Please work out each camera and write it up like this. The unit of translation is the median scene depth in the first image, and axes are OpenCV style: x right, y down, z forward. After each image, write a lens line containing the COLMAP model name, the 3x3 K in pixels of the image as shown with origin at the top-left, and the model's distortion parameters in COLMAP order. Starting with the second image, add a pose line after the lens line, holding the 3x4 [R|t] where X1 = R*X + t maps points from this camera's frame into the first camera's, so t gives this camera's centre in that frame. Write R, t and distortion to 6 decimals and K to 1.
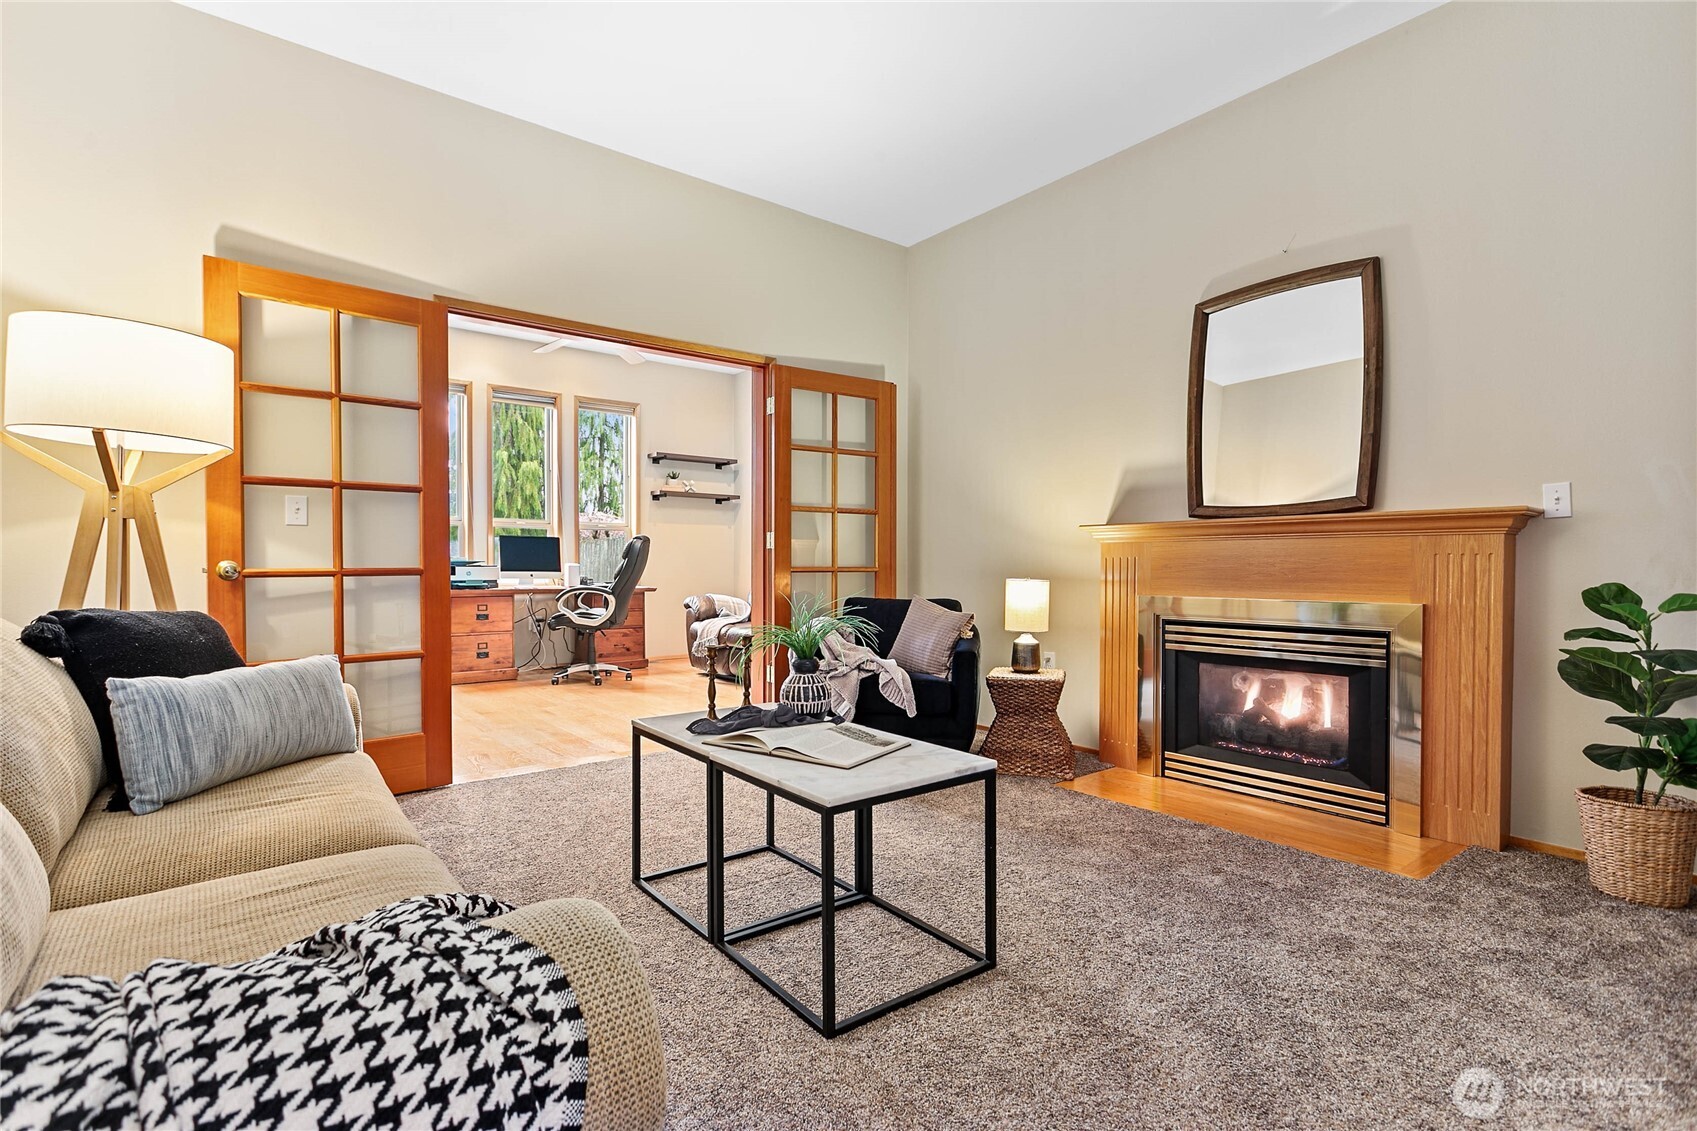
lens RADIAL K [[809.4, 0, 844.5], [0, 809.4, 578.0], [0, 0, 1]] dist [0.004259, -0.001132]
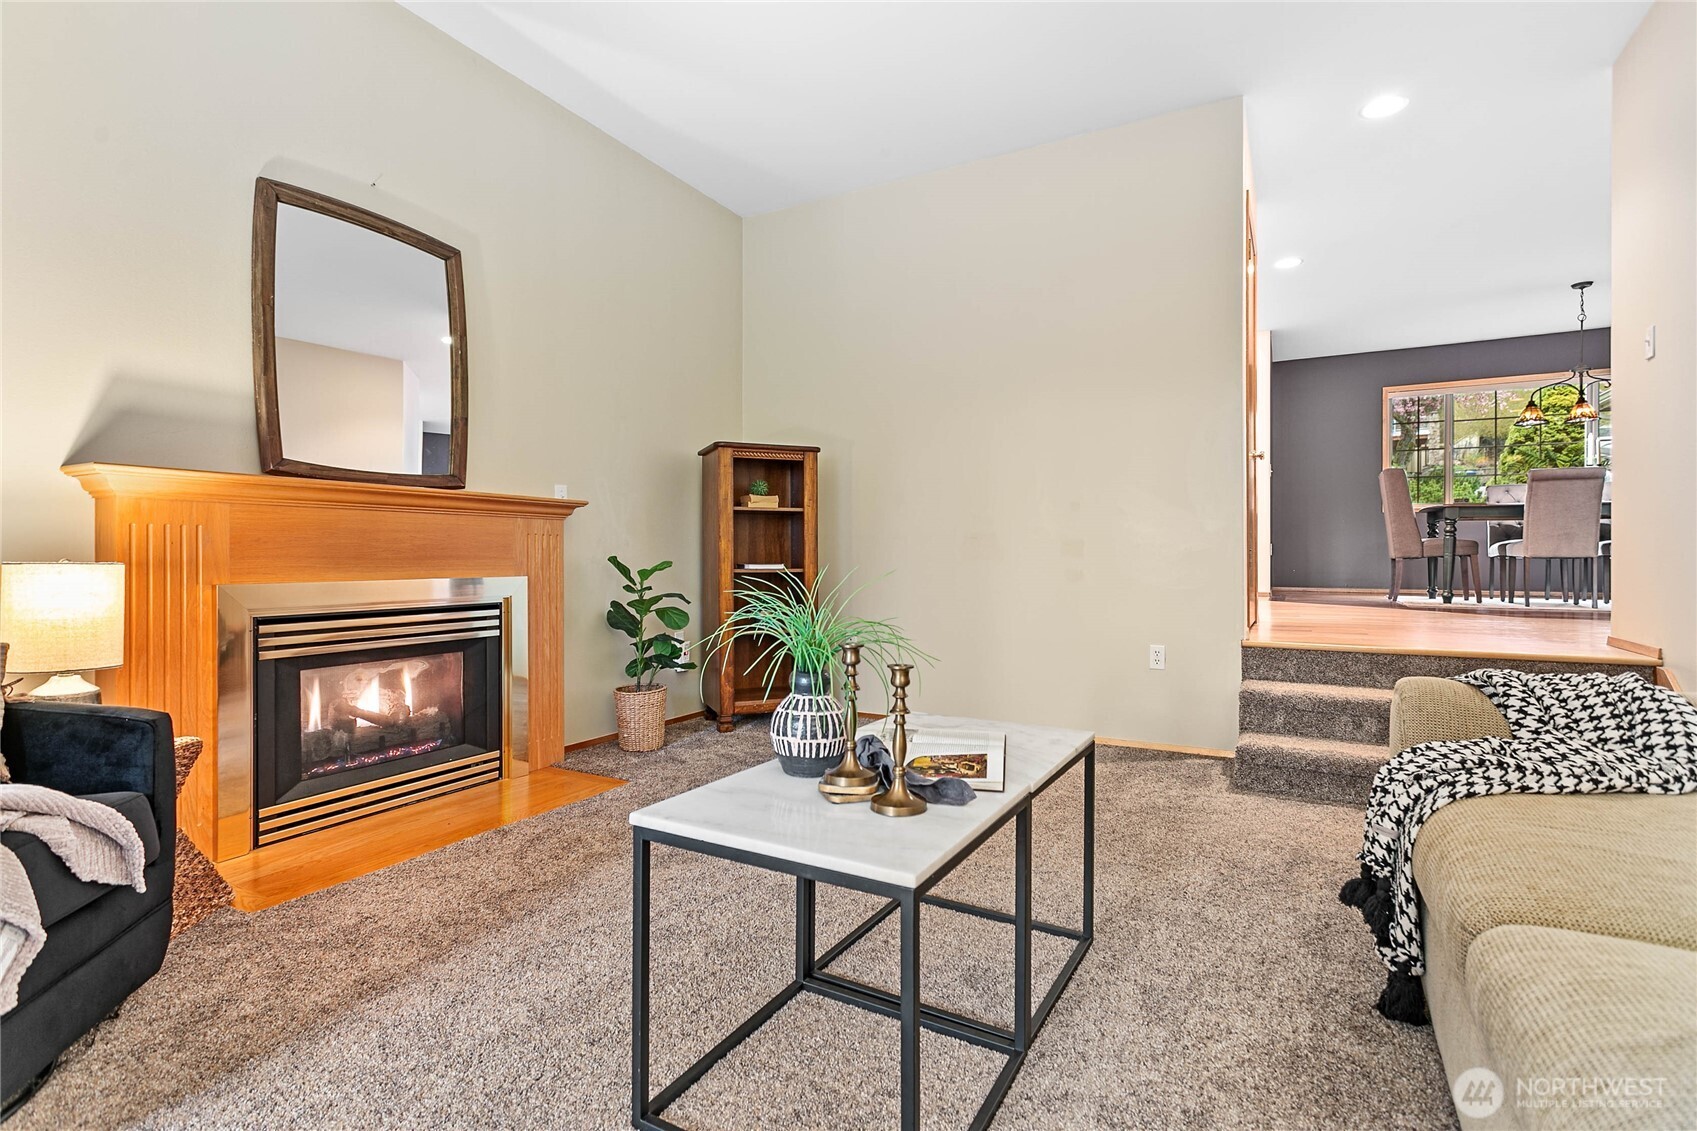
lens RADIAL K [[809.4, 0, 848.1], [0, 809.4, 560.9], [0, 0, 1]] dist [0.004259, -0.001132]
pose [[-0.389836, -0.002772, 0.920880, -0.228786], [0.017507, 0.999792, 0.010421, 0.002419], [-0.920718, 0.020184, -0.389707, 0.425501]]
